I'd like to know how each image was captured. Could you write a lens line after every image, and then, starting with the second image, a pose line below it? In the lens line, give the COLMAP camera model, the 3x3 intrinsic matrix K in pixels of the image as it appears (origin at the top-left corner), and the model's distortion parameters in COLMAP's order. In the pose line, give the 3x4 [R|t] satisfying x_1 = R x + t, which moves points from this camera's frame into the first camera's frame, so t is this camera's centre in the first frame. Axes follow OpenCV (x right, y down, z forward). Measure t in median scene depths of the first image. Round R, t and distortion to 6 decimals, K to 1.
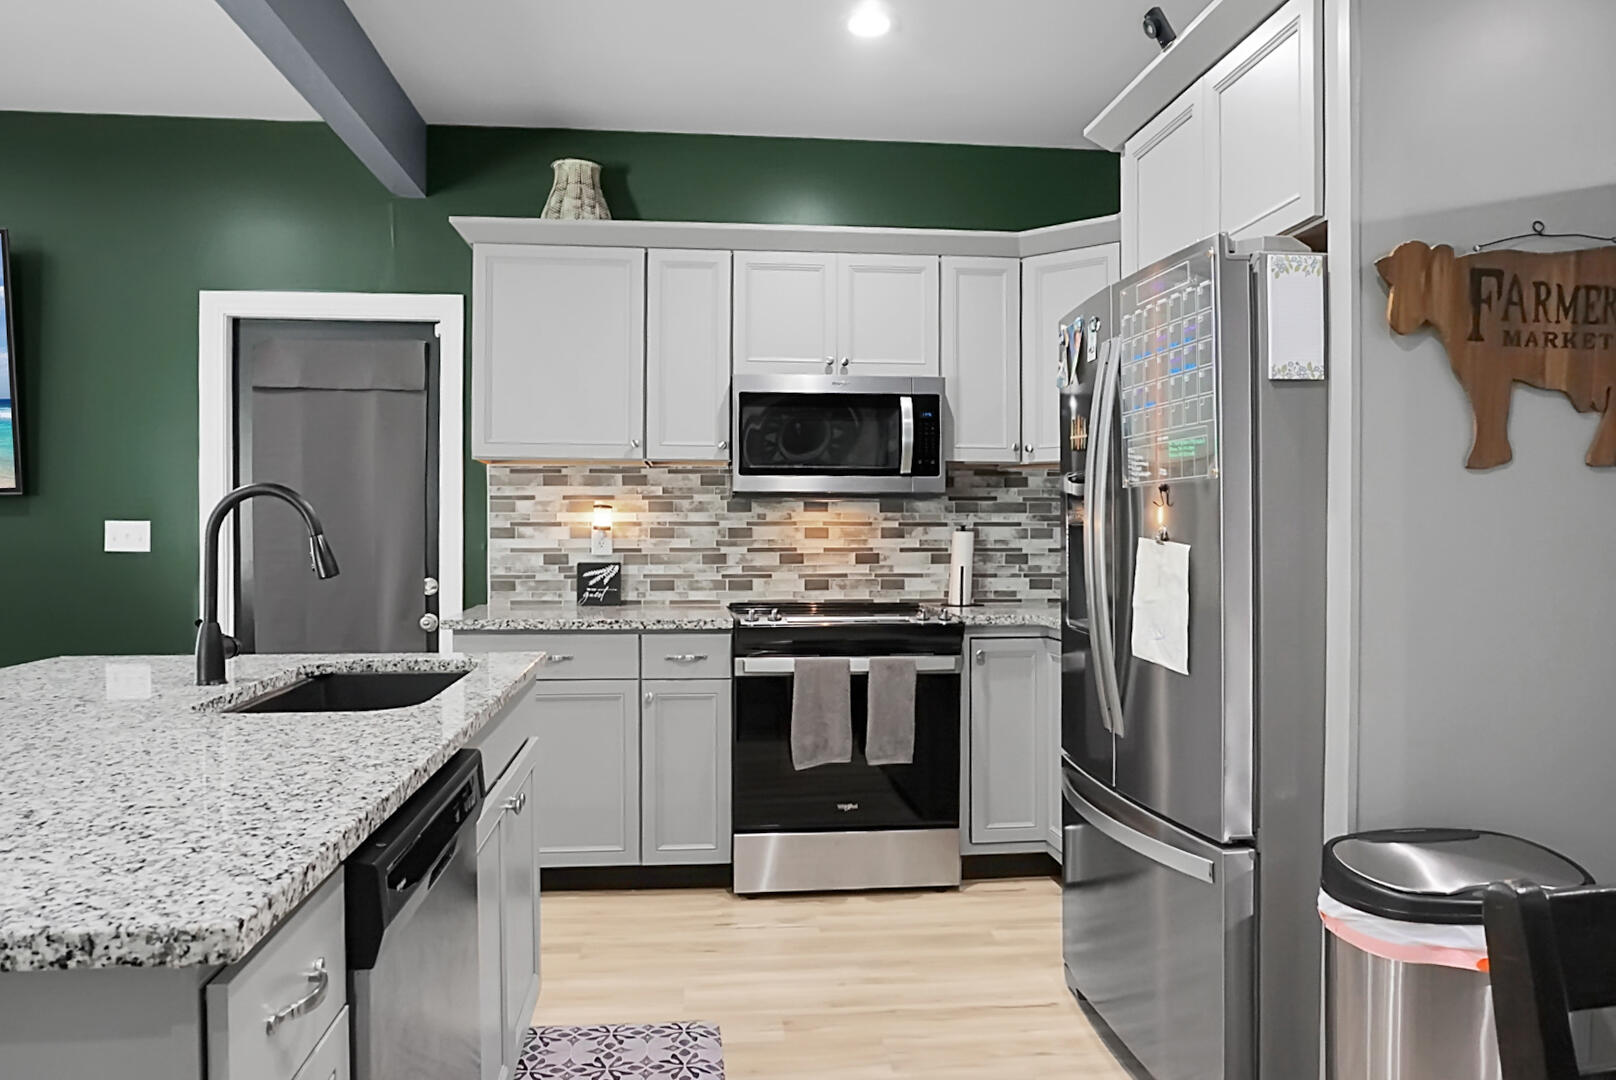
lens RADIAL K [[1135.7, 0, 805.3], [0, 1135.7, 533.6], [0, 0, 1]] dist [-0.015668, 0.012478]
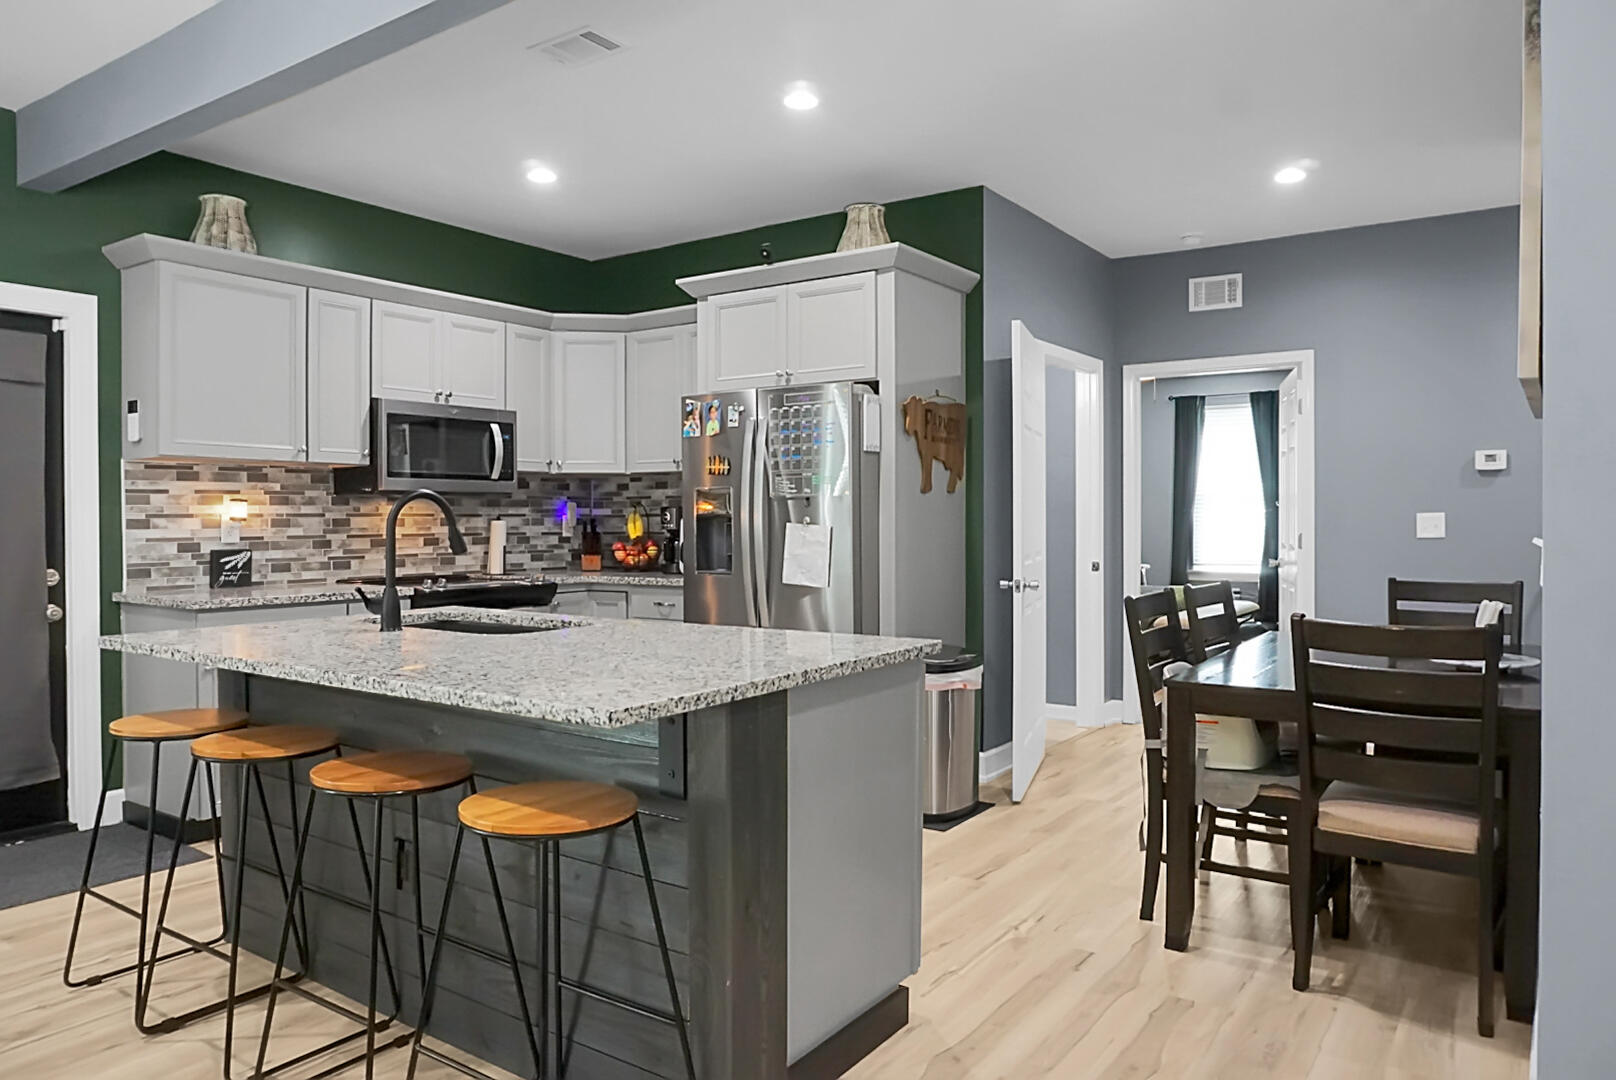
lens RADIAL K [[1092.3, 0, 814.2], [0, 1092.3, 529.2], [0, 0, 1]] dist [-0.027142, 0.000517]
pose [[0.650572, -0.010995, 0.759365, -0.622681], [0.004969, 0.999935, 0.010221, -0.003073], [-0.759429, -0.002876, 0.650584, -0.150097]]
